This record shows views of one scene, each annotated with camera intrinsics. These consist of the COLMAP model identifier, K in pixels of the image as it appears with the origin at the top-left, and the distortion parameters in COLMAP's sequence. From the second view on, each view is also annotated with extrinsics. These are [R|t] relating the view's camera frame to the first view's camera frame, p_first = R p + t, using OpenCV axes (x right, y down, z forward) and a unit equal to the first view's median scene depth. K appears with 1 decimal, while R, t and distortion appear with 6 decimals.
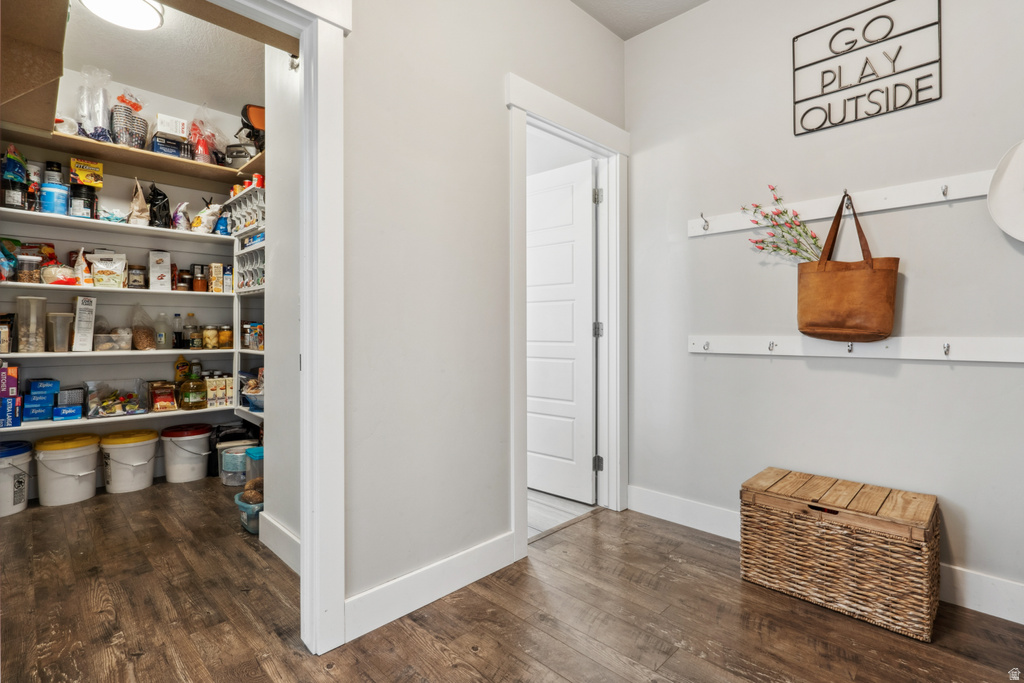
lens RADIAL K [[486.5, 0, 510.8], [0, 486.5, 324.7], [0, 0, 1]] dist [-0.003732, -0.001137]
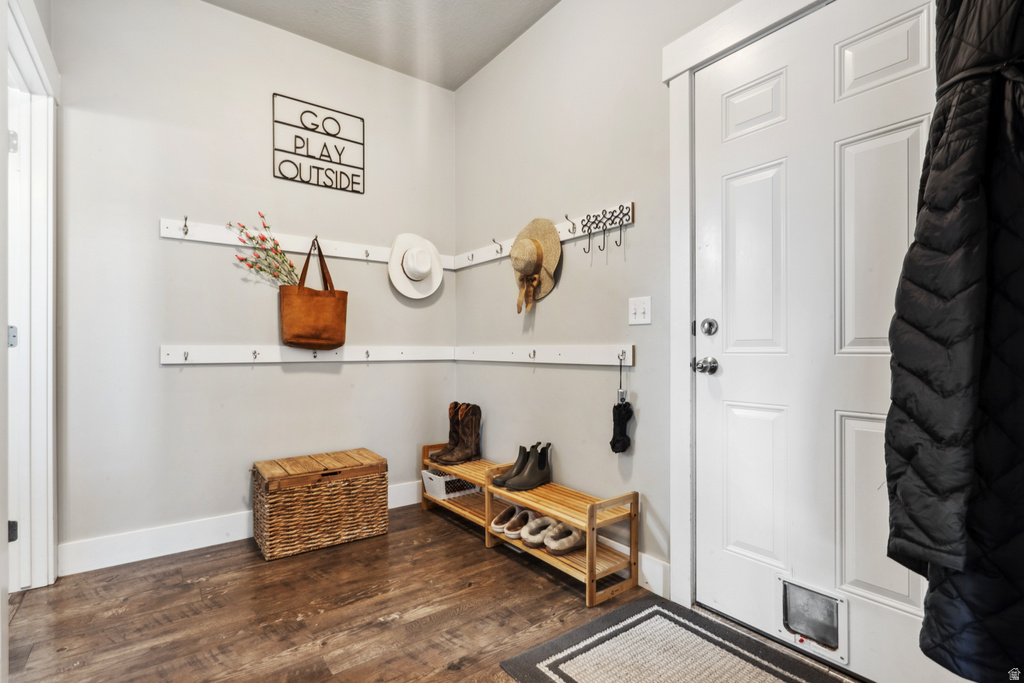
lens RADIAL K [[478.4, 0, 512.0], [0, 478.4, 341.5], [0, 0, 1]] dist [-0.008638, 0.000015]
pose [[0.139239, 0.013983, 0.990160, -0.519856], [-0.013295, 0.999837, -0.012250, 0.020987], [-0.990170, -0.011458, 0.139403, 0.280887]]
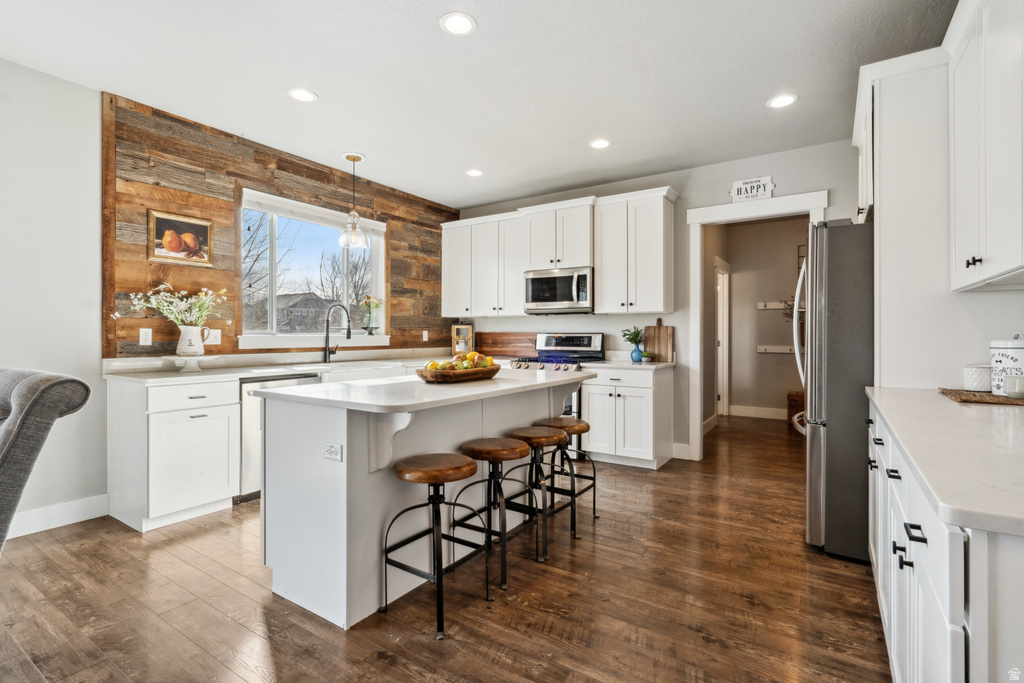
lens RADIAL K [[478.4, 0, 512.0], [0, 478.4, 341.5], [0, 0, 1]] dist [-0.008638, 0.000015]
pose [[0.978771, 0.000291, 0.204957, -1.860495], [-0.005806, 0.999637, 0.026310, -0.080528], [-0.204875, -0.026942, 0.978417, -1.617055]]
